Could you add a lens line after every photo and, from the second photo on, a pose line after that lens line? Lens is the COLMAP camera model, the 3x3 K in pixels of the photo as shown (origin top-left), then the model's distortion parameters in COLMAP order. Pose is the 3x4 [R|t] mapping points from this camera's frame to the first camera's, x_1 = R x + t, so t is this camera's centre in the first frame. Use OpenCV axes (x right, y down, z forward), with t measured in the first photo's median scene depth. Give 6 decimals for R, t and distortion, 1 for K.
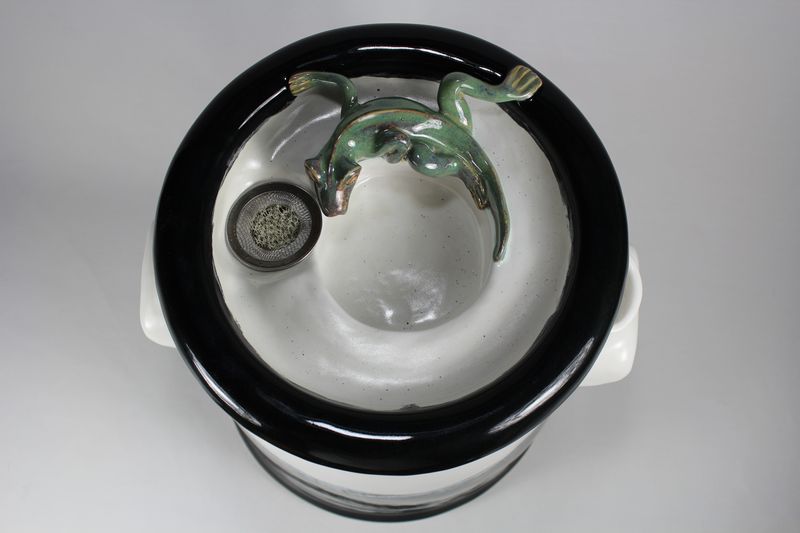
lens RADIAL K [[1046.7, 0, 400.0], [0, 1046.7, 266.5], [0, 0, 1]] dist [-0.006483, -0.003402]
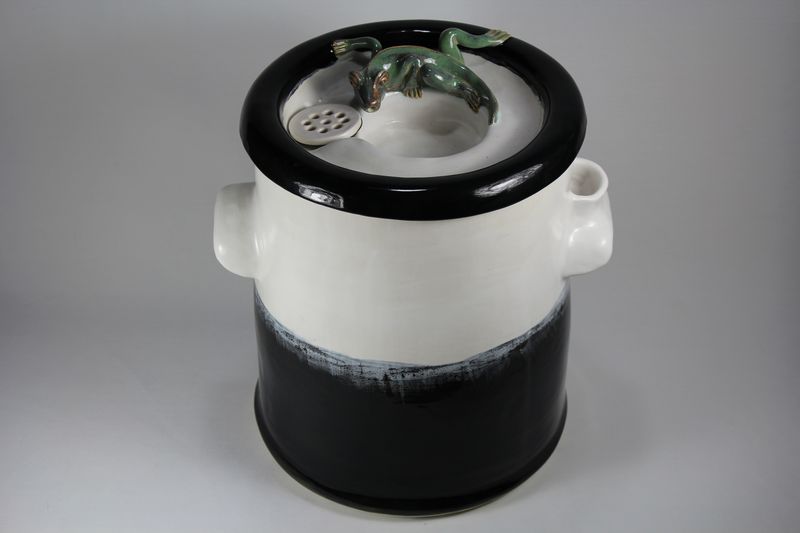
lens RADIAL K [[1553.5, 0, 400.0], [0, 1553.5, 266.5], [0, 0, 1]] dist [0.056171, 0.076190]
pose [[0.997694, -0.052490, 0.043035, -0.123244], [0.067522, 0.832207, -0.550338, 1.246598], [-0.006927, 0.551974, 0.833832, -0.592387]]
